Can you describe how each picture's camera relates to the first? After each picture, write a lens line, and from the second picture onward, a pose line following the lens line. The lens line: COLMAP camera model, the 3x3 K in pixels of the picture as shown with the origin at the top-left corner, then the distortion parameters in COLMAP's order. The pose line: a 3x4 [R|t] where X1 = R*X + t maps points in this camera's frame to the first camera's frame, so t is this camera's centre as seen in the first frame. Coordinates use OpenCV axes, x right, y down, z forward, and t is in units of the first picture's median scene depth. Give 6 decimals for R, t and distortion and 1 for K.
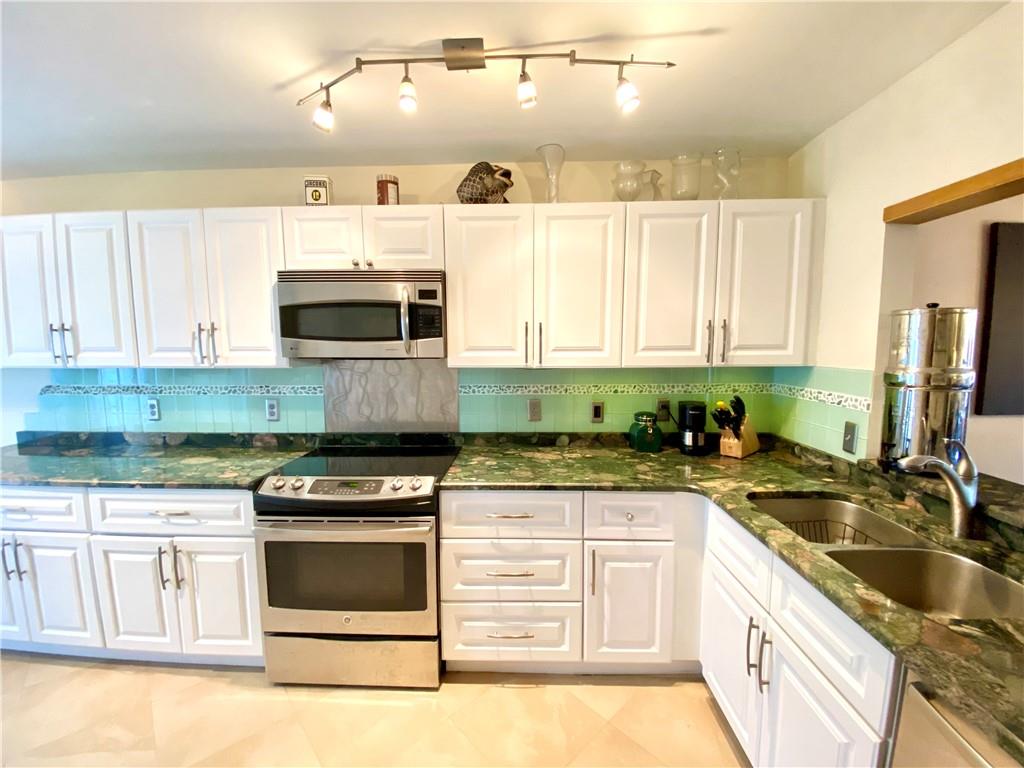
lens RADIAL K [[418.5, 0, 506.9], [0, 418.5, 380.0], [0, 0, 1]] dist [-0.003727, -0.000159]
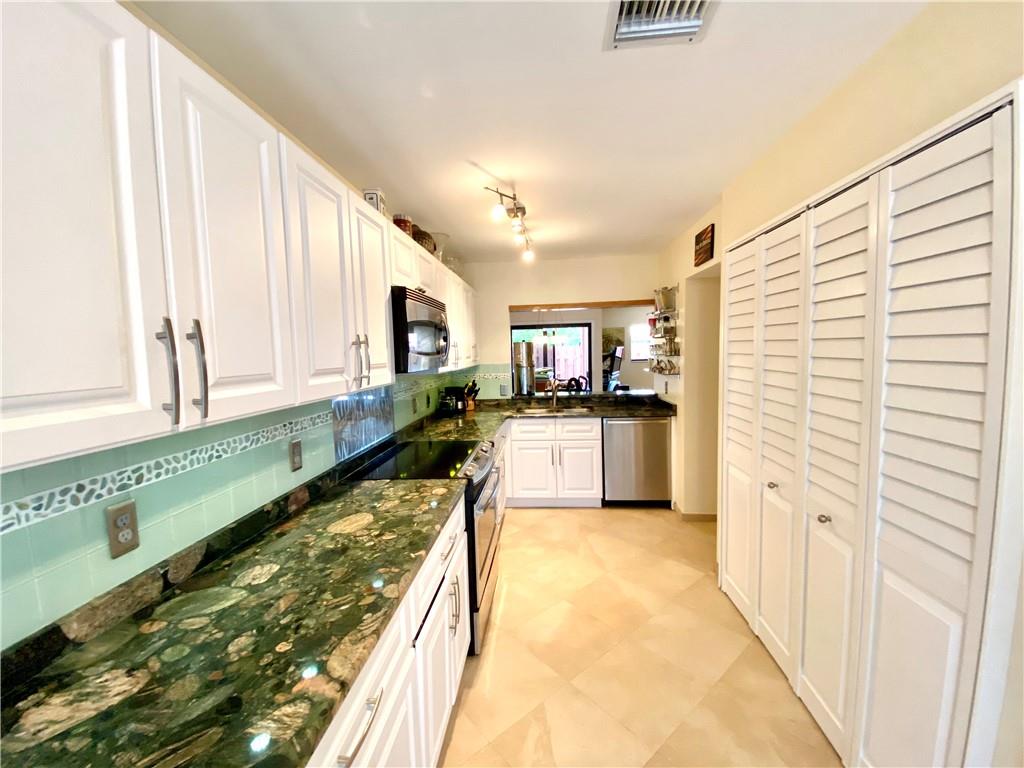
lens RADIAL K [[418.5, 0, 508.6], [0, 418.5, 384.2], [0, 0, 1]] dist [-0.003727, -0.000159]
pose [[0.050291, -0.076714, 0.995784, -1.250381], [0.125837, 0.989587, 0.069881, -0.053165], [-0.990775, 0.121793, 0.059421, 0.579804]]
